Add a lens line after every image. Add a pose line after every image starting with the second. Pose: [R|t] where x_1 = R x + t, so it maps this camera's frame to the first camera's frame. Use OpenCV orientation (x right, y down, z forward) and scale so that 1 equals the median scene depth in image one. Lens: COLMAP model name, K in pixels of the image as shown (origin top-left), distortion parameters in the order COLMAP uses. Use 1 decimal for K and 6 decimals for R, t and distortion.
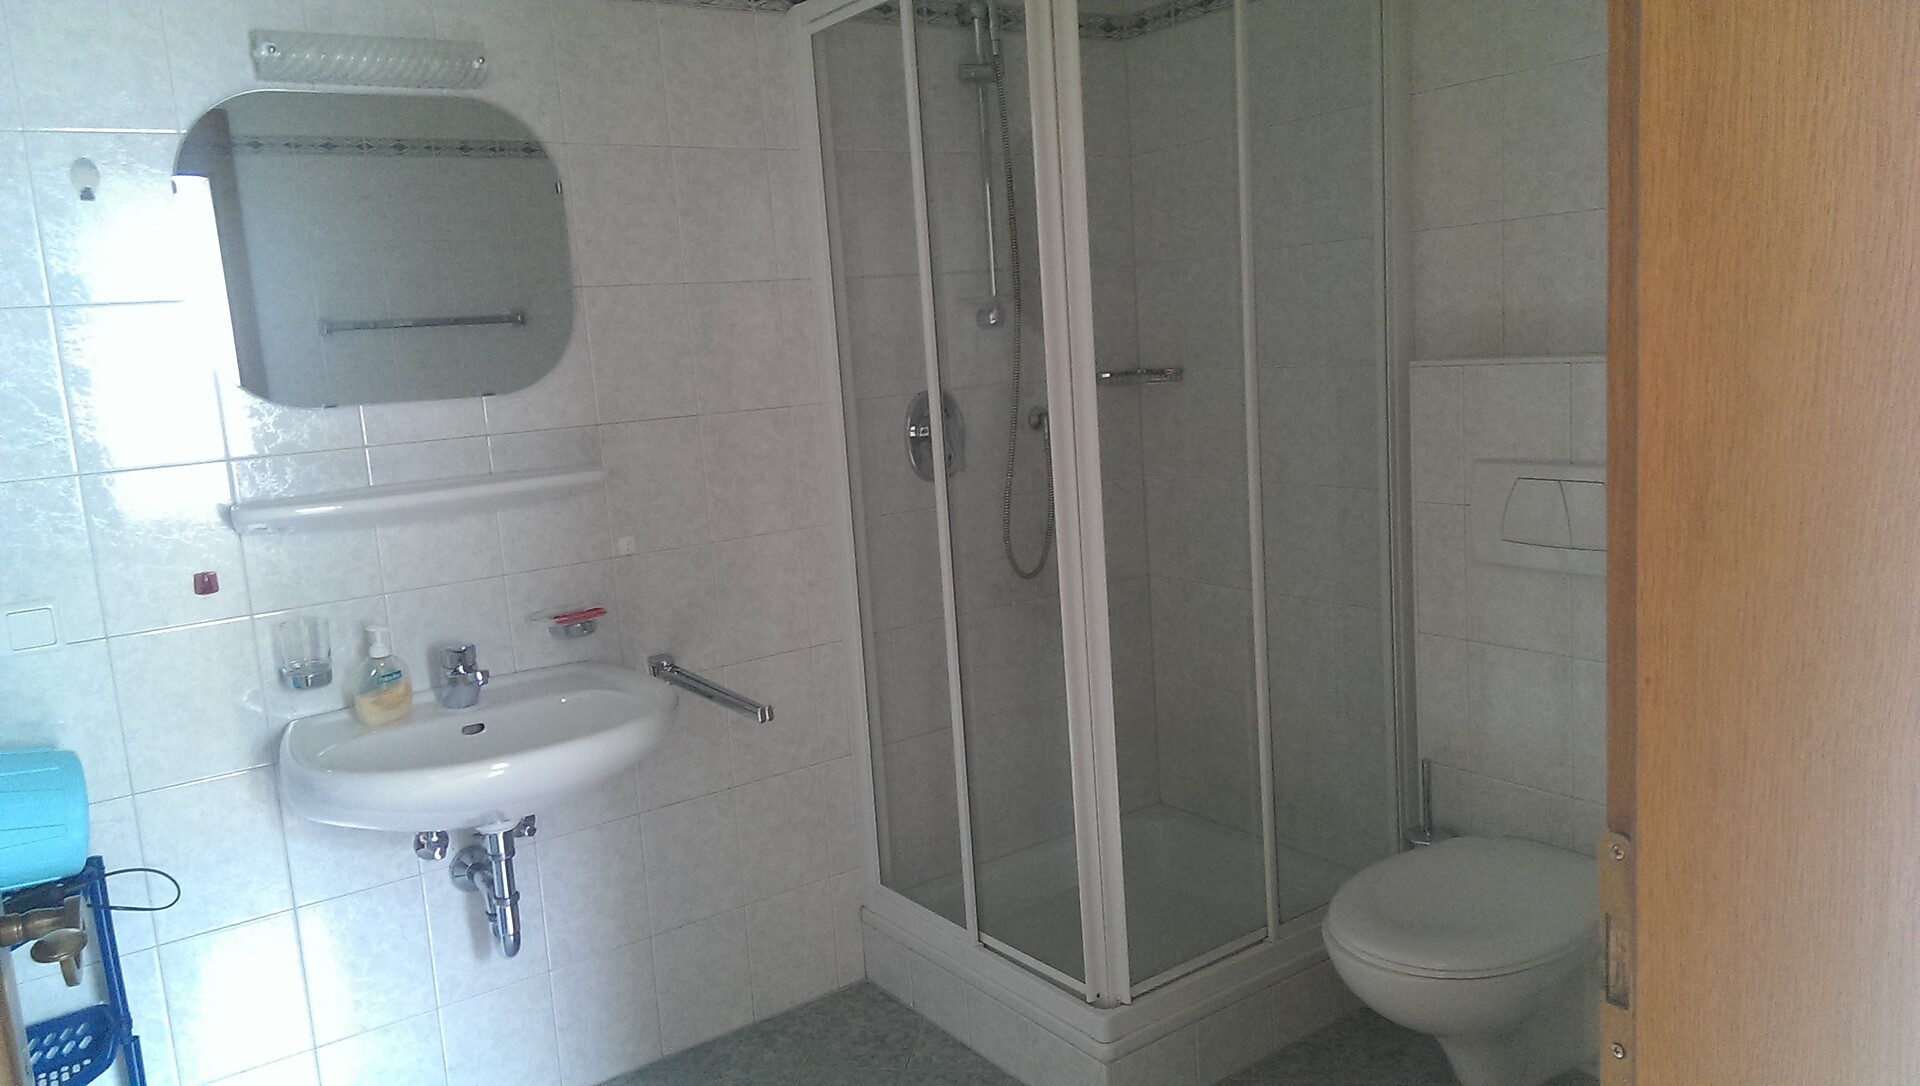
lens RADIAL K [[1385.4, 0, 961.0], [0, 1385.4, 536.0], [0, 0, 1]] dist [0.101112, -0.138786]
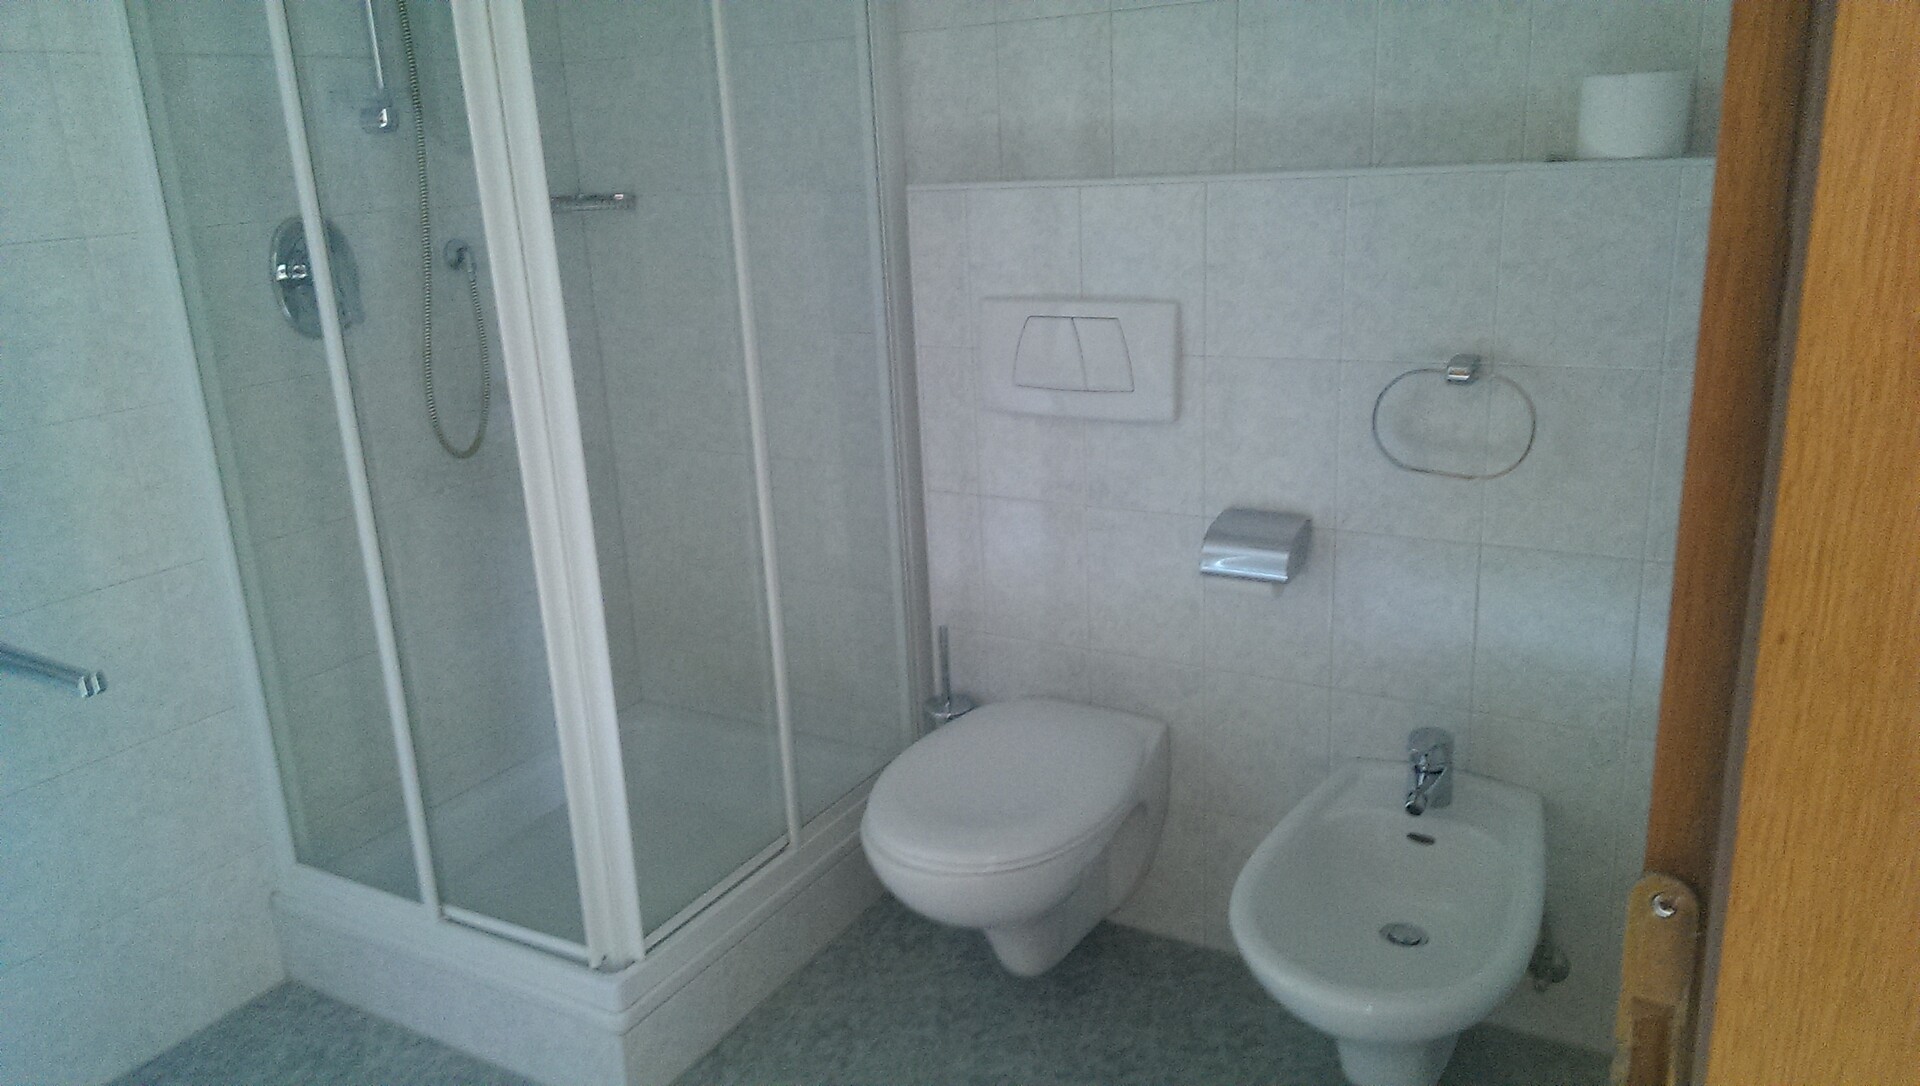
lens RADIAL K [[1385.4, 0, 961.0], [0, 1385.4, 536.0], [0, 0, 1]] dist [0.101112, -0.138786]
pose [[0.915608, -0.088005, 0.392322, -0.011376], [0.045849, 0.992240, 0.115575, -0.005536], [-0.399449, -0.087834, 0.912538, 0.159999]]
